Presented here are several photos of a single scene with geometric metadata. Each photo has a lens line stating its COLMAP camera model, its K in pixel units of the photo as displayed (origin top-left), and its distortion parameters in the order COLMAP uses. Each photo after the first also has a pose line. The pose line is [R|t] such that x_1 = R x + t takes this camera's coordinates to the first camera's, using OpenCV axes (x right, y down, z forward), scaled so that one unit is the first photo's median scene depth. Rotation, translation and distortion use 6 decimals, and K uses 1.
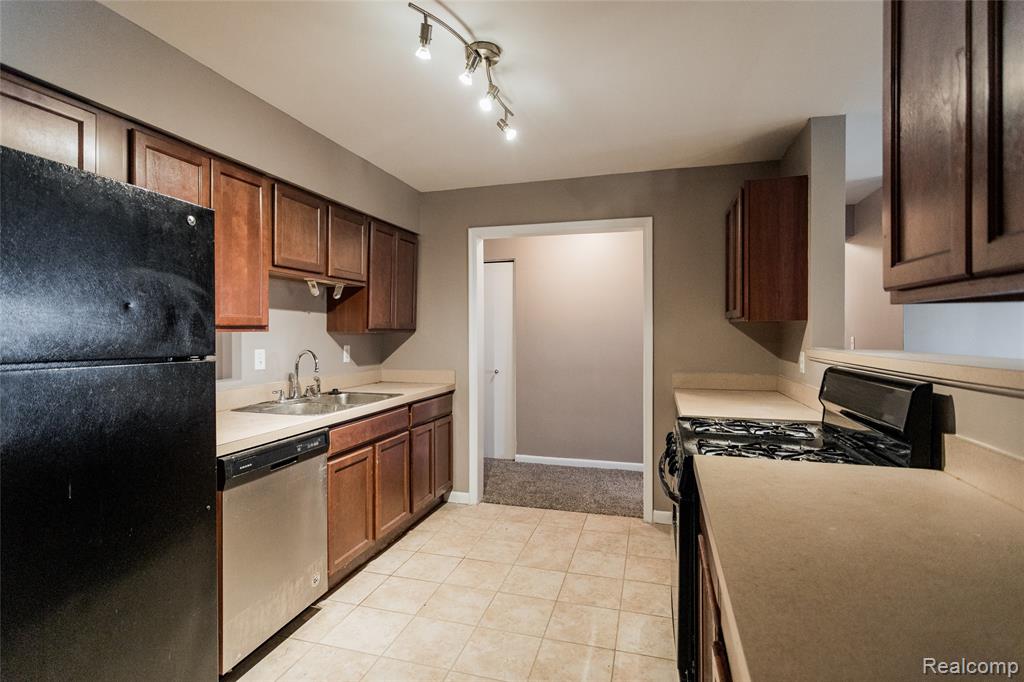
lens RADIAL K [[490.0, 0, 510.4], [0, 490.0, 335.8], [0, 0, 1]] dist [0.000515, 0.001129]
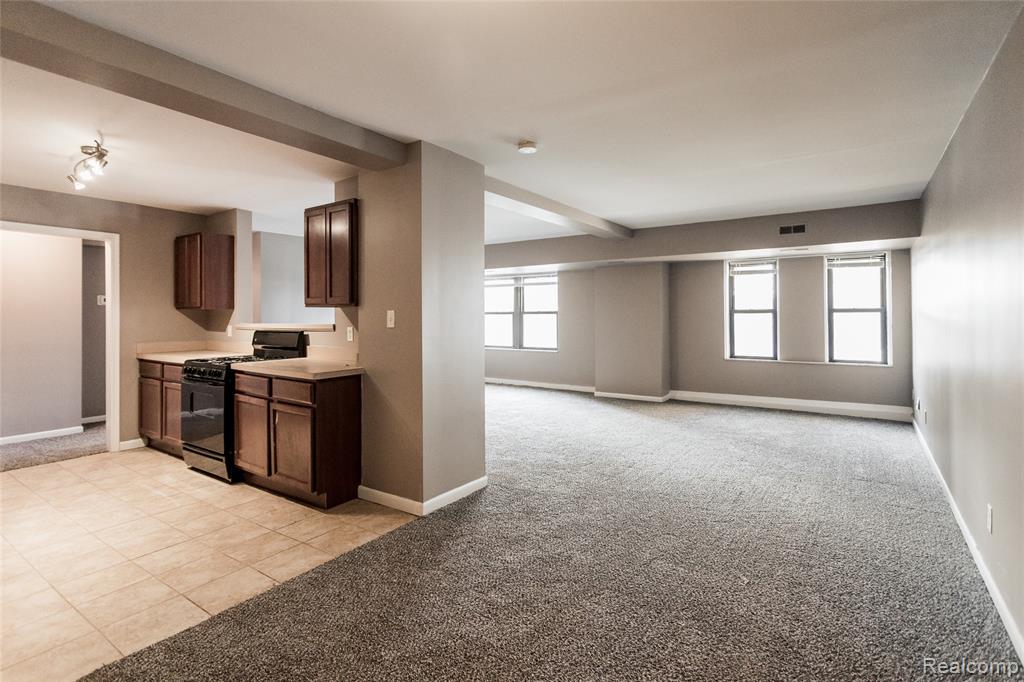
lens RADIAL K [[489.3, 0, 512.6], [0, 489.3, 312.9], [0, 0, 1]] dist [0.005622, 0.000501]
pose [[0.314417, 0.004830, 0.949273, -0.910962], [0.009775, 0.999918, -0.008326, 0.011027], [-0.949235, 0.011897, 0.314344, -0.676504]]
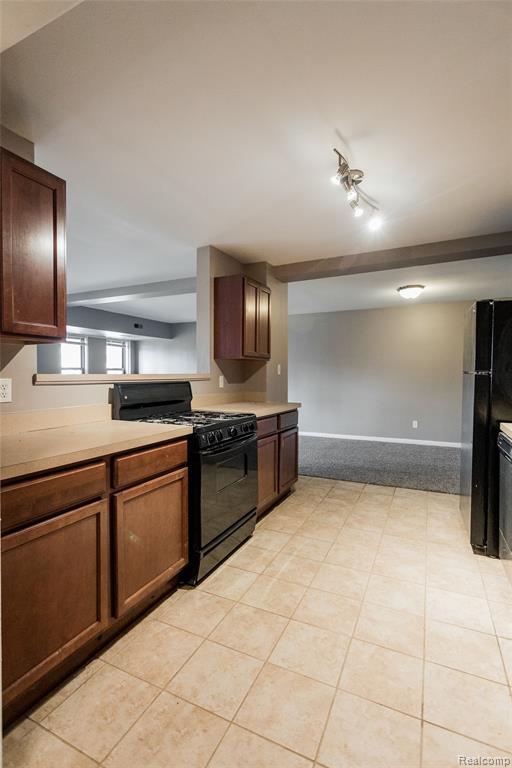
lens RADIAL K [[365.2, 0, 254.6], [0, 365.2, 379.8], [0, 0, 1]] dist [-0.000916, 0.000444]
pose [[-0.986168, -0.002189, 0.165735, 0.040413], [0.001365, 0.999772, 0.021323, 0.023521], [-0.165744, 0.021255, -0.985940, 1.646217]]
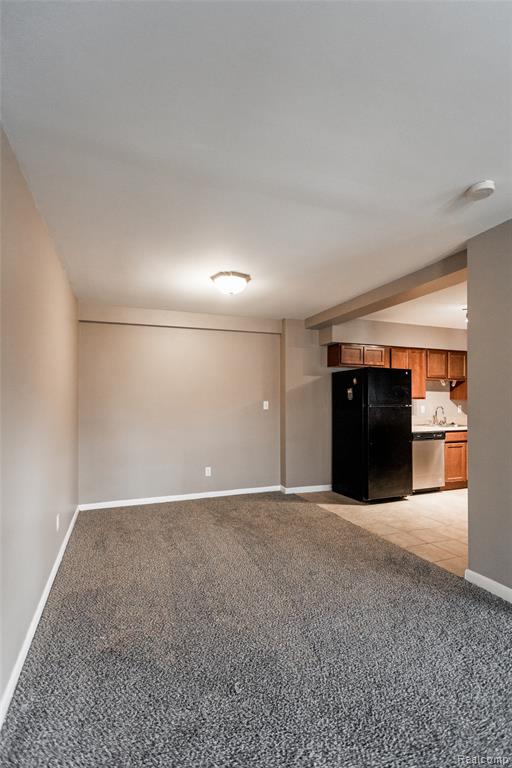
lens RADIAL K [[360.5, 0, 253.6], [0, 360.5, 401.5], [0, 0, 1]] dist [0.001511, 0.001424]
pose [[0.608955, -0.001286, -0.793204, 0.598201], [-0.004077, 0.999980, -0.004751, 0.018432], [0.793194, 0.006128, 0.608938, -1.145533]]
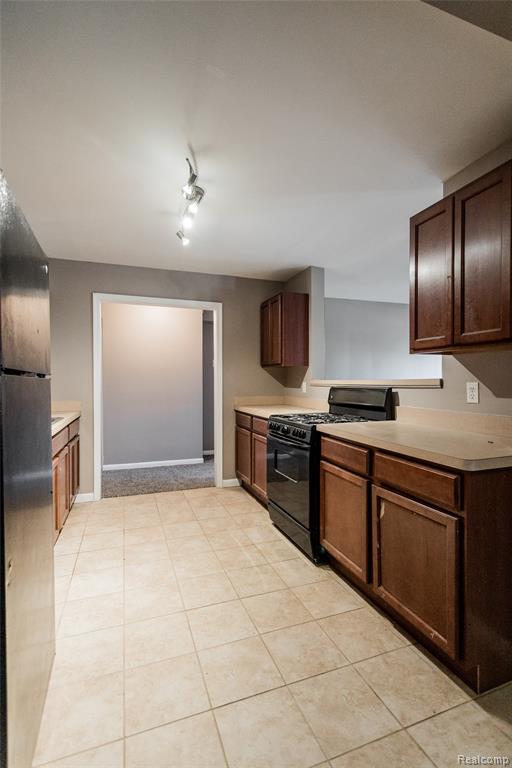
lens RADIAL K [[357.5, 0, 251.9], [0, 357.5, 384.5], [0, 0, 1]] dist [0.001353, 0.001442]
pose [[0.809419, -0.004803, 0.587212, -0.444353], [0.003287, 0.999988, 0.003649, 0.038006], [-0.587222, -0.001023, 0.809425, -0.048535]]
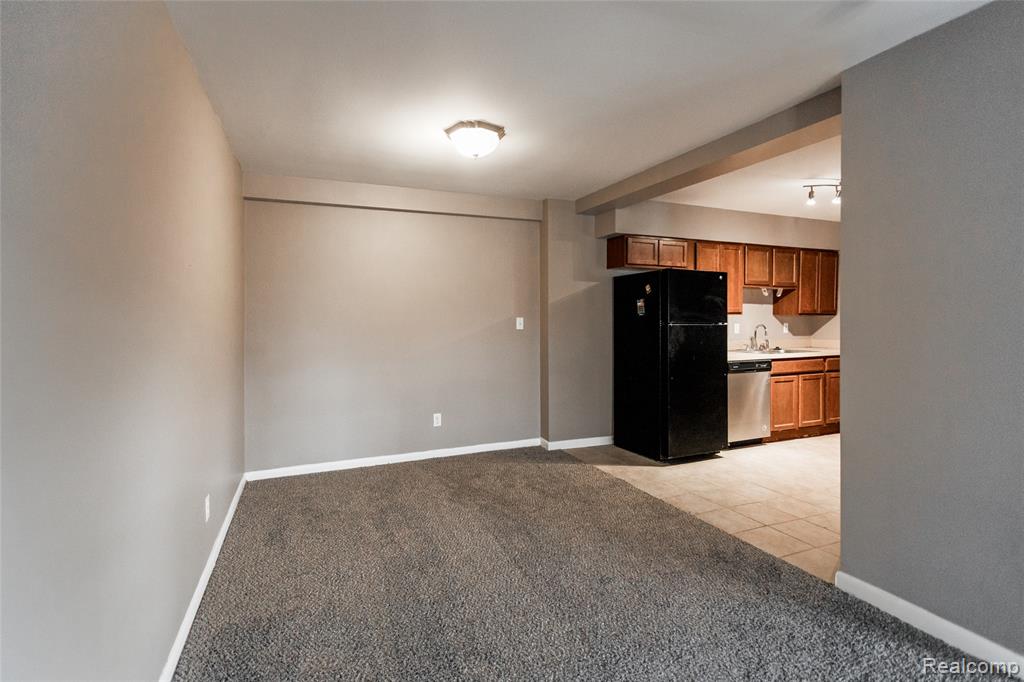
lens RADIAL K [[480.9, 0, 508.7], [0, 480.9, 322.7], [0, 0, 1]] dist [0.002135, 0.000801]
pose [[0.639430, 0.005446, -0.768830, 0.456522], [-0.002293, 0.999984, 0.005177, 0.016708], [0.768846, -0.001547, 0.639432, -1.095305]]
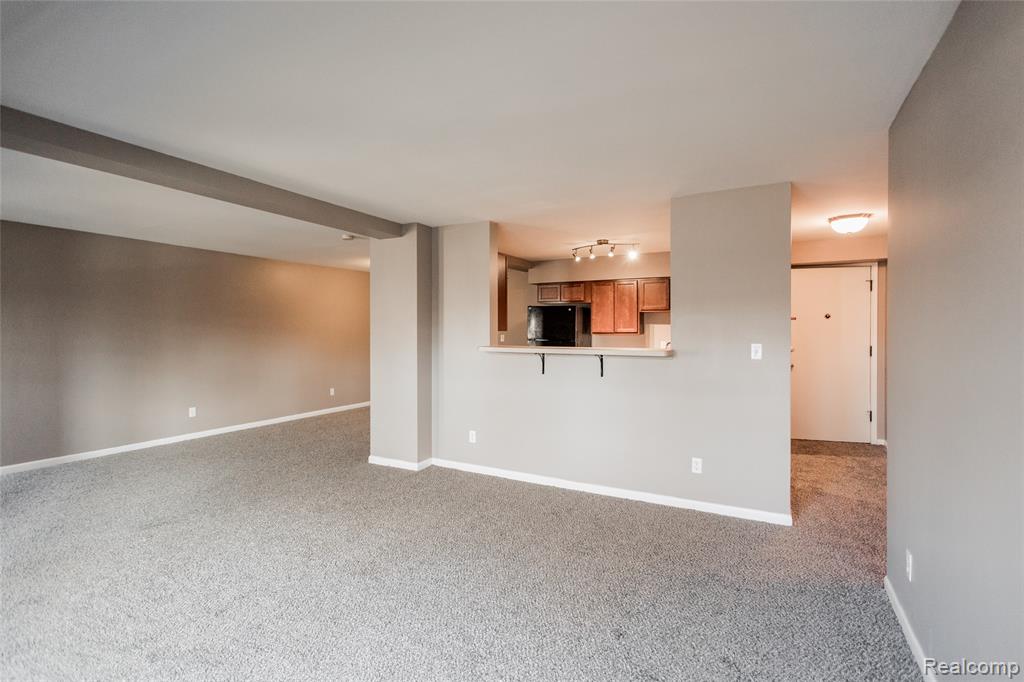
lens RADIAL K [[483.9, 0, 508.4], [0, 483.9, 326.6], [0, 0, 1]] dist [0.002518, 0.001013]
pose [[-0.201949, -0.005581, -0.979380, 2.208941], [-0.005878, 0.999973, -0.004486, -0.033916], [0.979378, 0.004851, -0.201977, 0.775661]]
